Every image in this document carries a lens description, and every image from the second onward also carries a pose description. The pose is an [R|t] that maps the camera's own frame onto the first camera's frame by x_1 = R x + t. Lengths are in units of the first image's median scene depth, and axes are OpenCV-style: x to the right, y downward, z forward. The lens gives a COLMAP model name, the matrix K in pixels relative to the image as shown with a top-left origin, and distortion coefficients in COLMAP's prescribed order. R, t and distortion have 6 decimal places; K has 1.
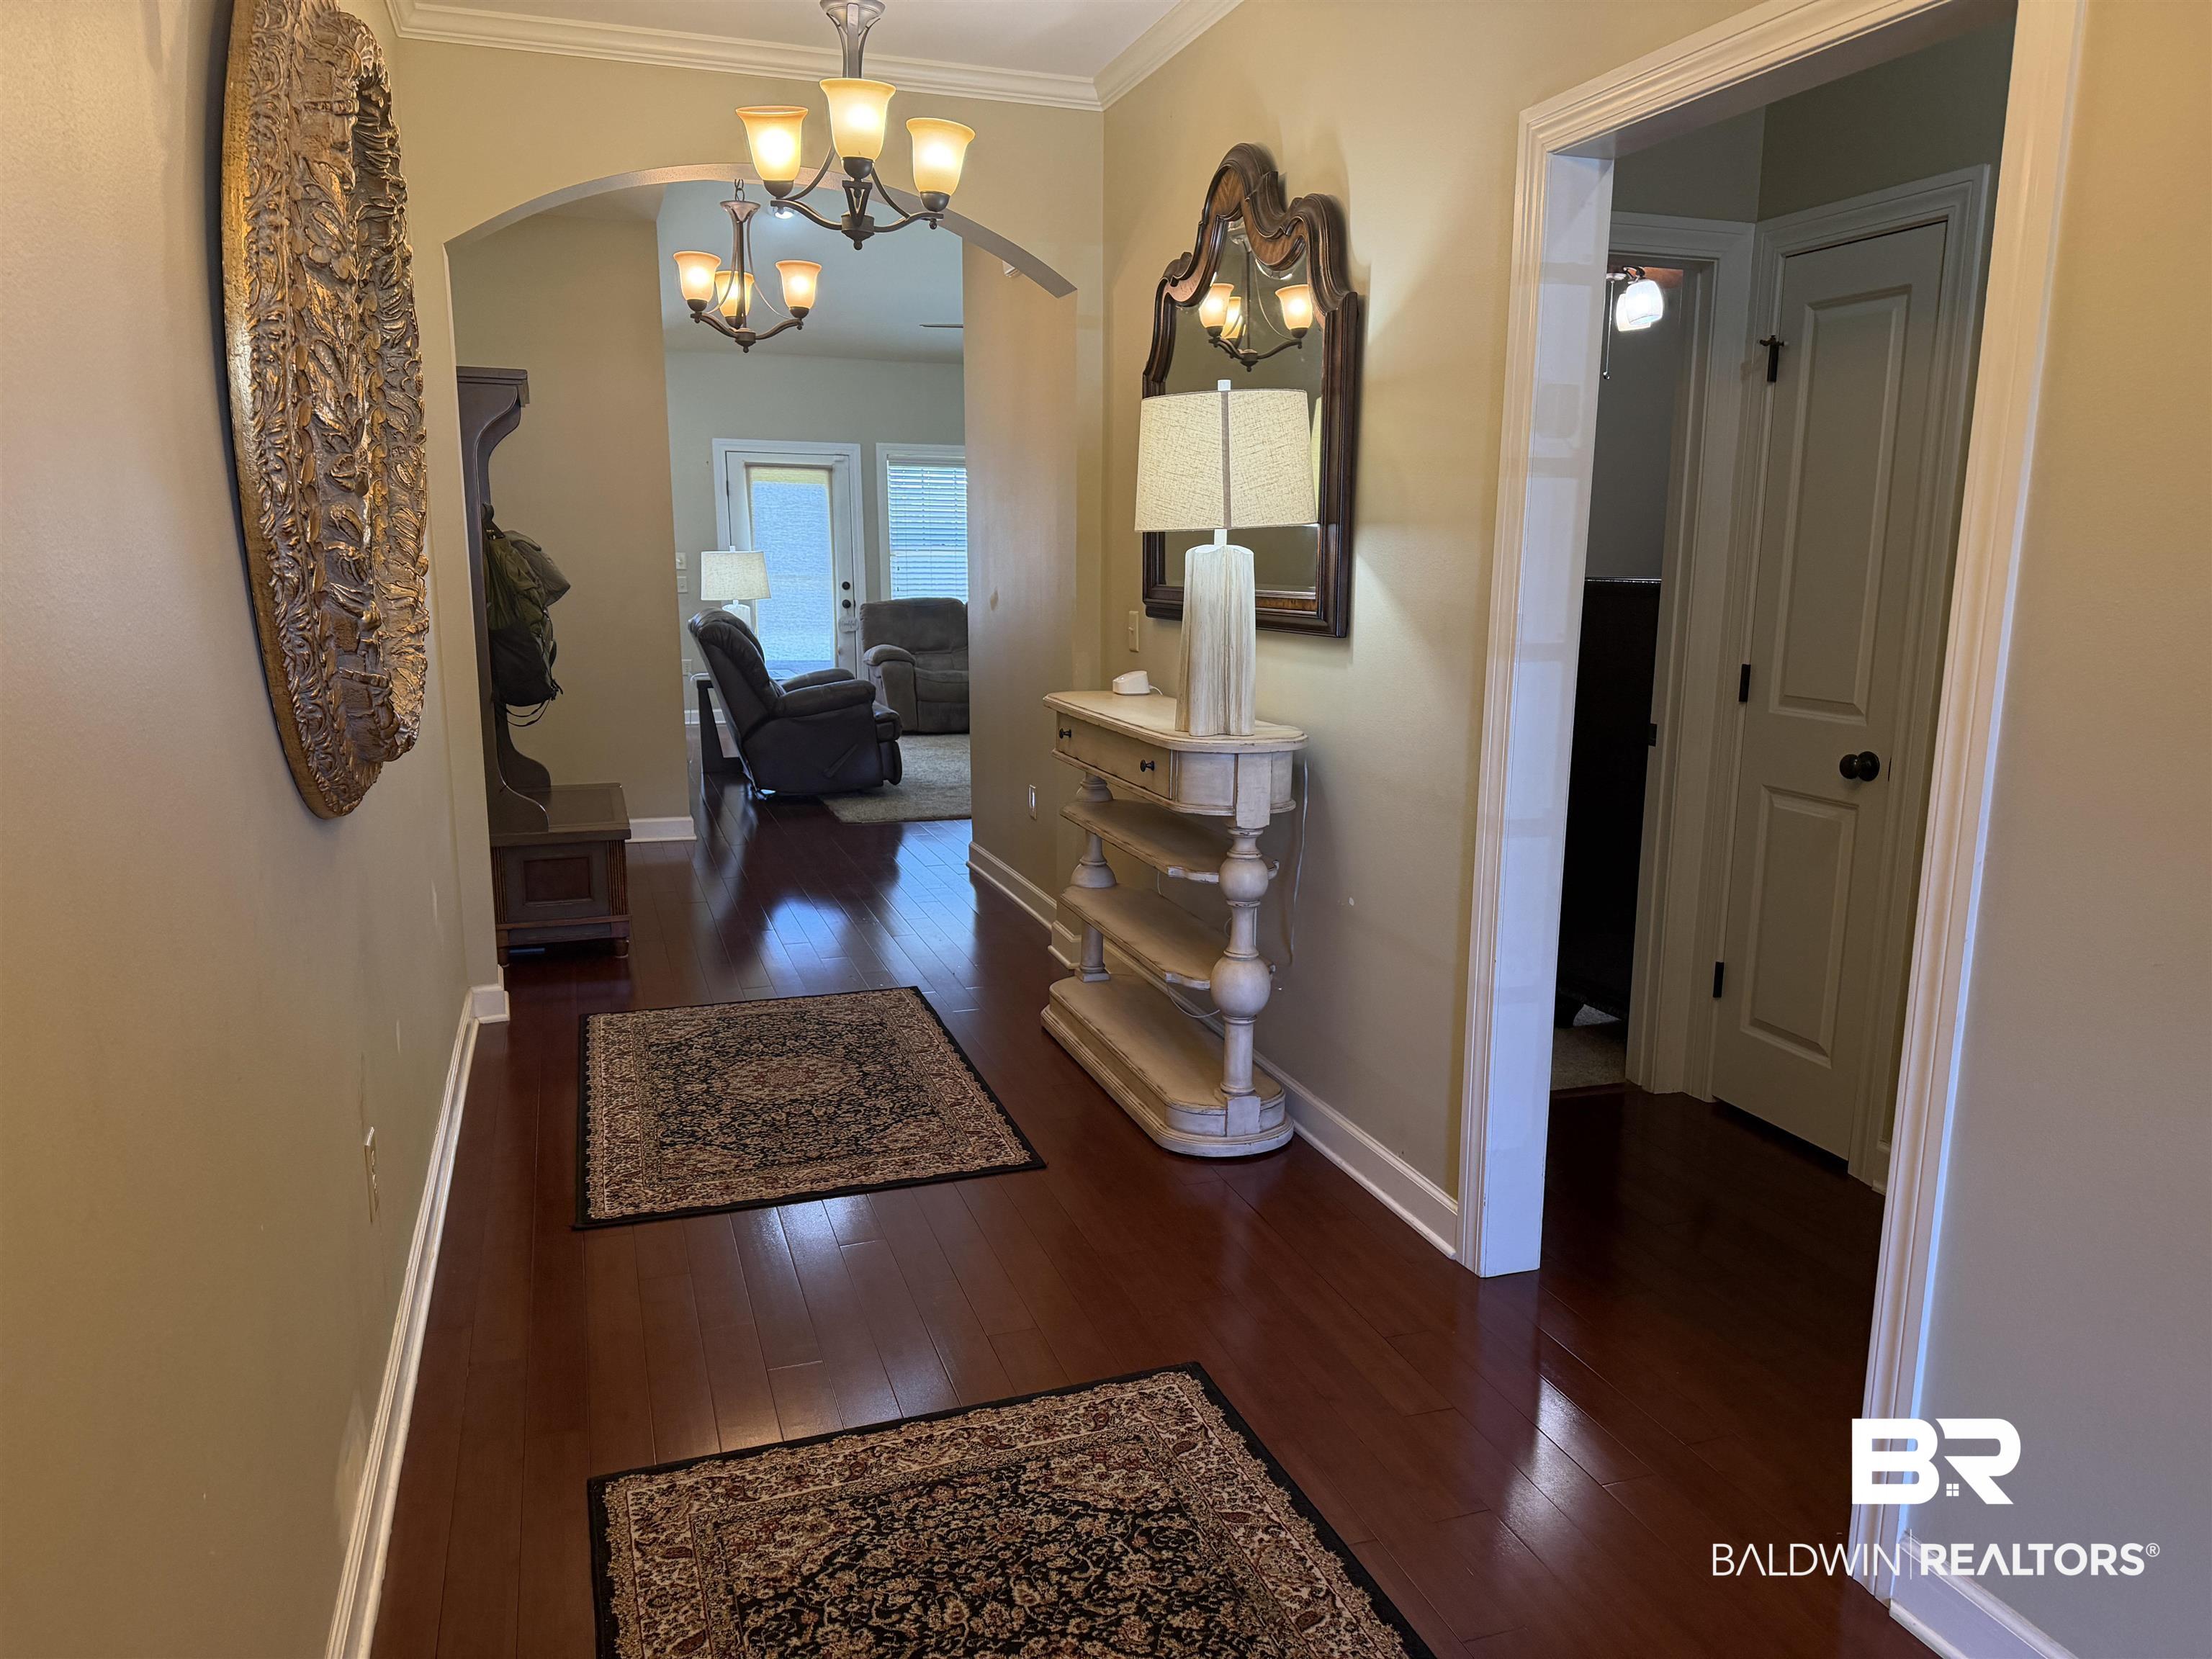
lens RADIAL K [[1560.9, 0, 1114.1], [0, 1560.9, 826.9], [0, 0, 1]] dist [0.080569, -0.097881]
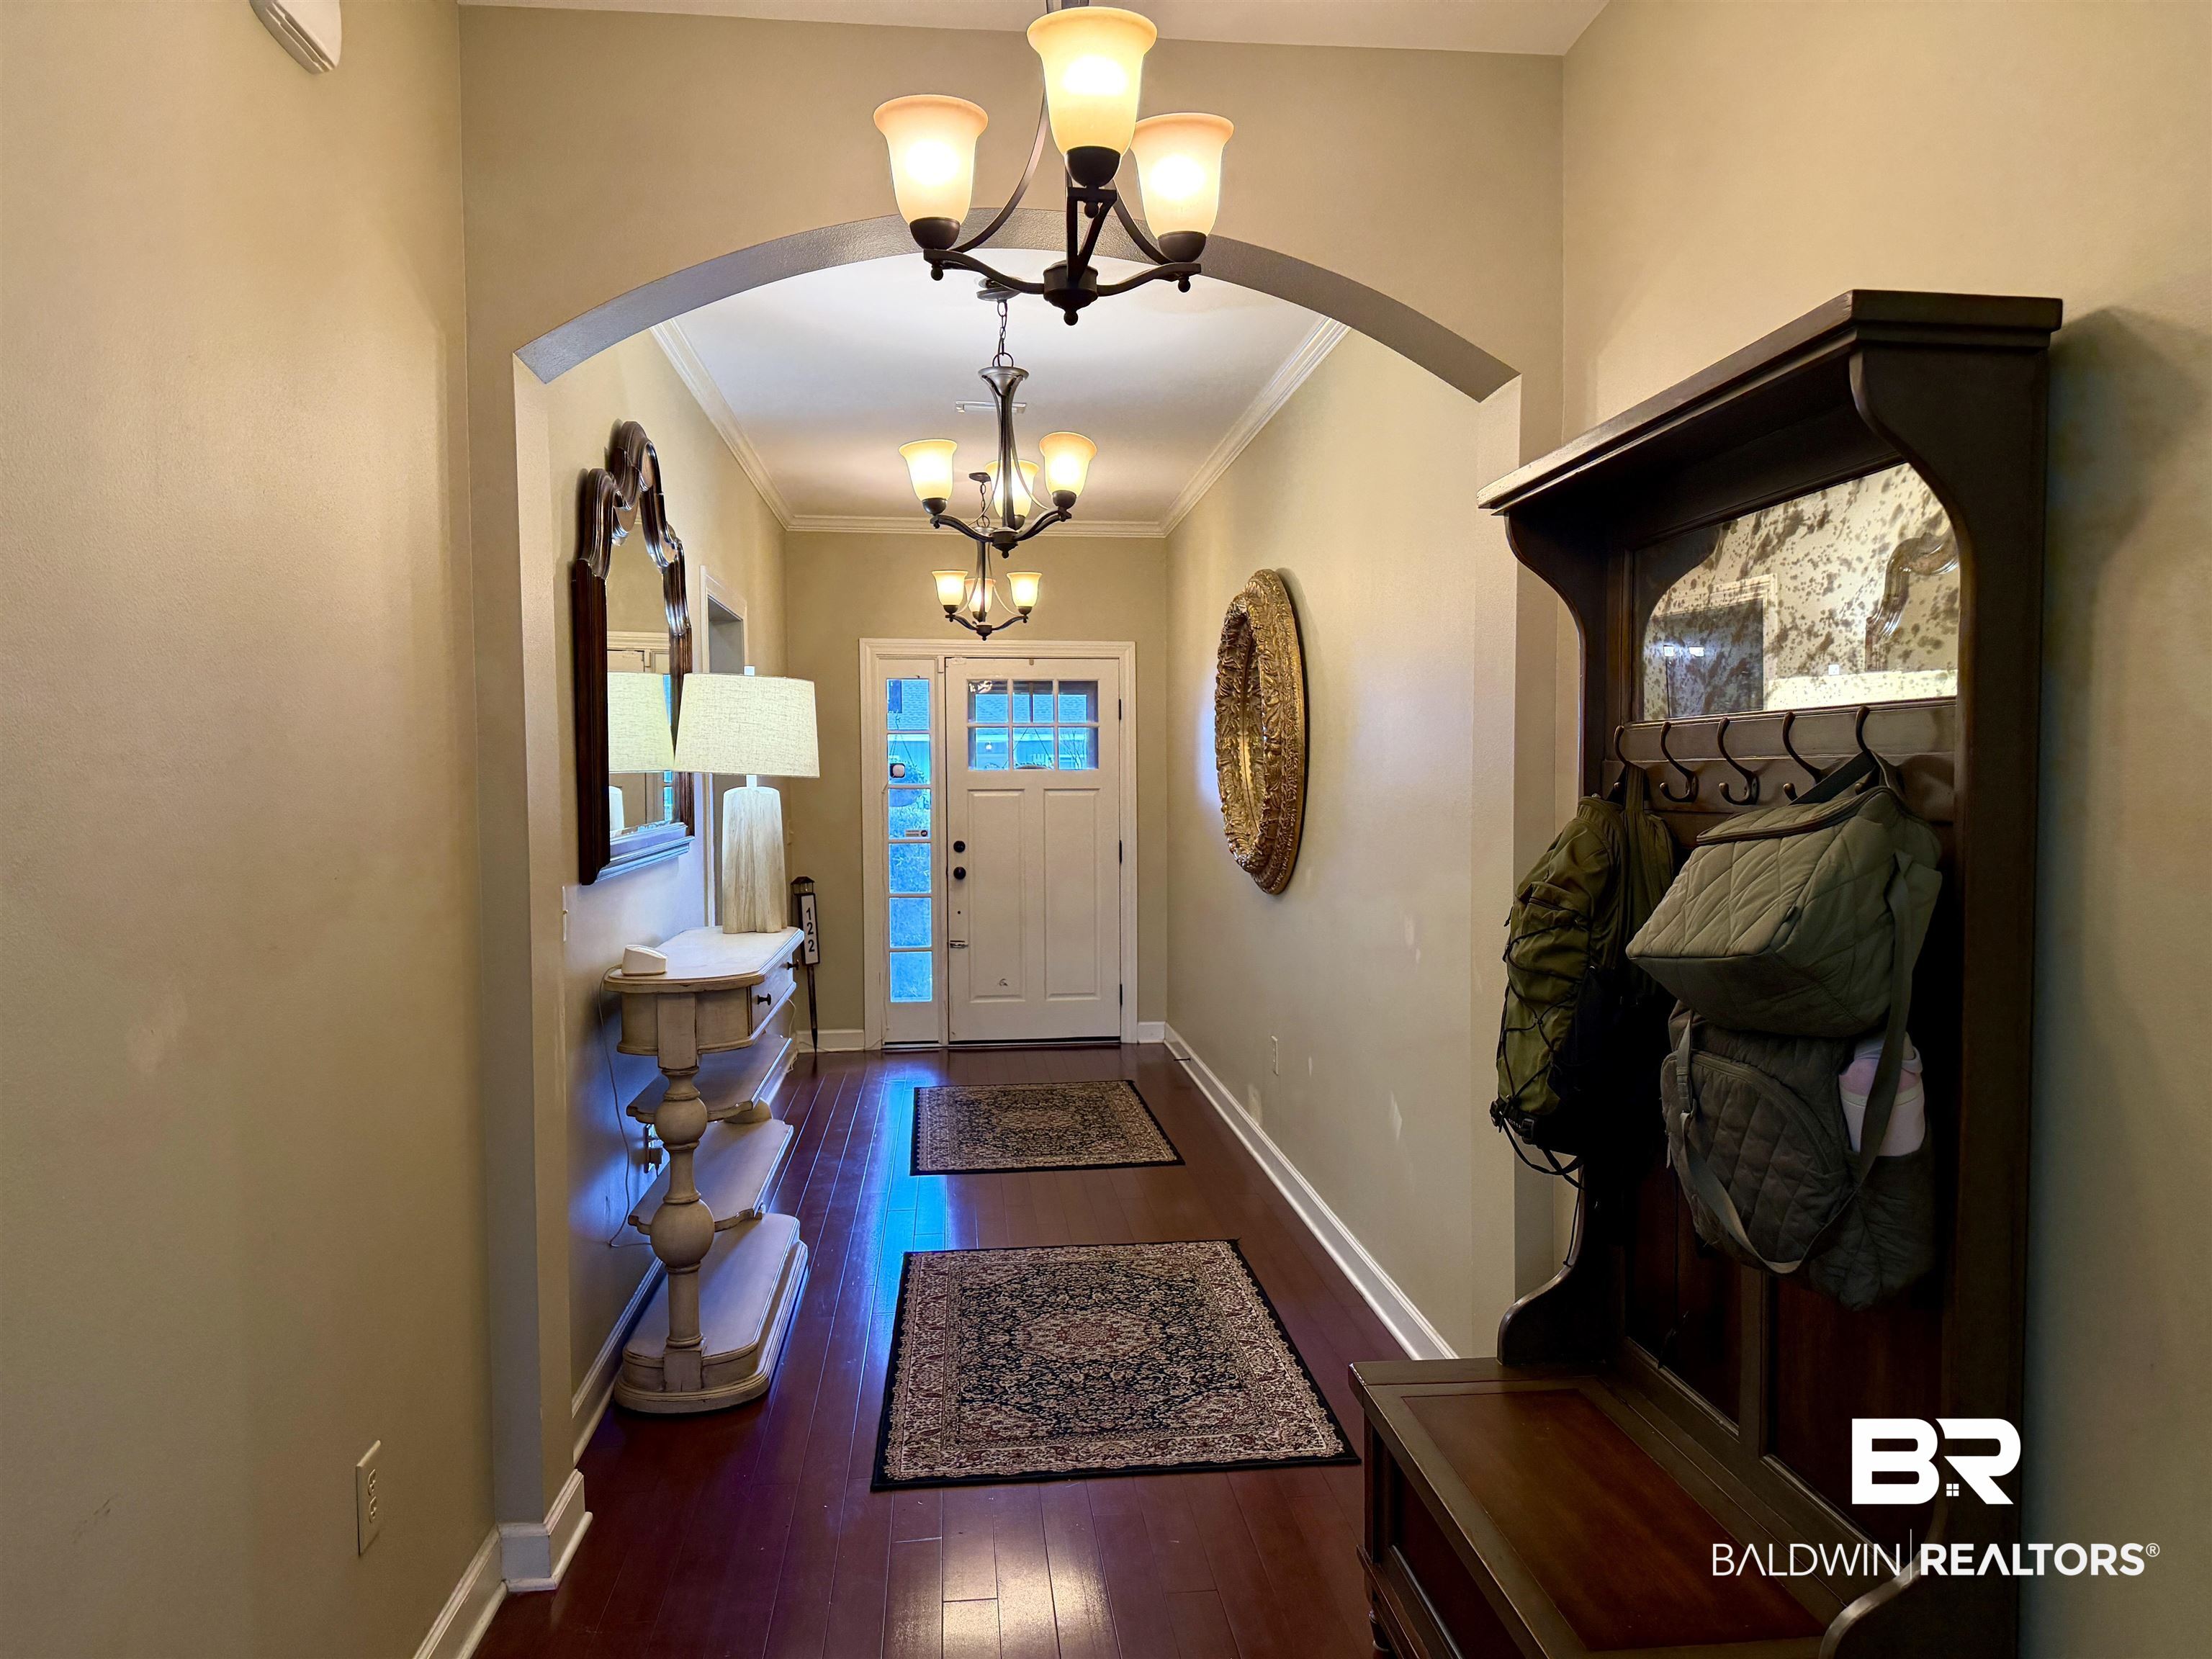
lens RADIAL K [[1560.9, 0, 1114.4], [0, 1560.9, 847.7], [0, 0, 1]] dist [0.080569, -0.097881]
pose [[-0.975370, -0.019144, 0.219744, -0.467337], [0.030335, 0.975118, 0.219600, -0.374147], [-0.218481, 0.220858, -0.950520, 2.002597]]
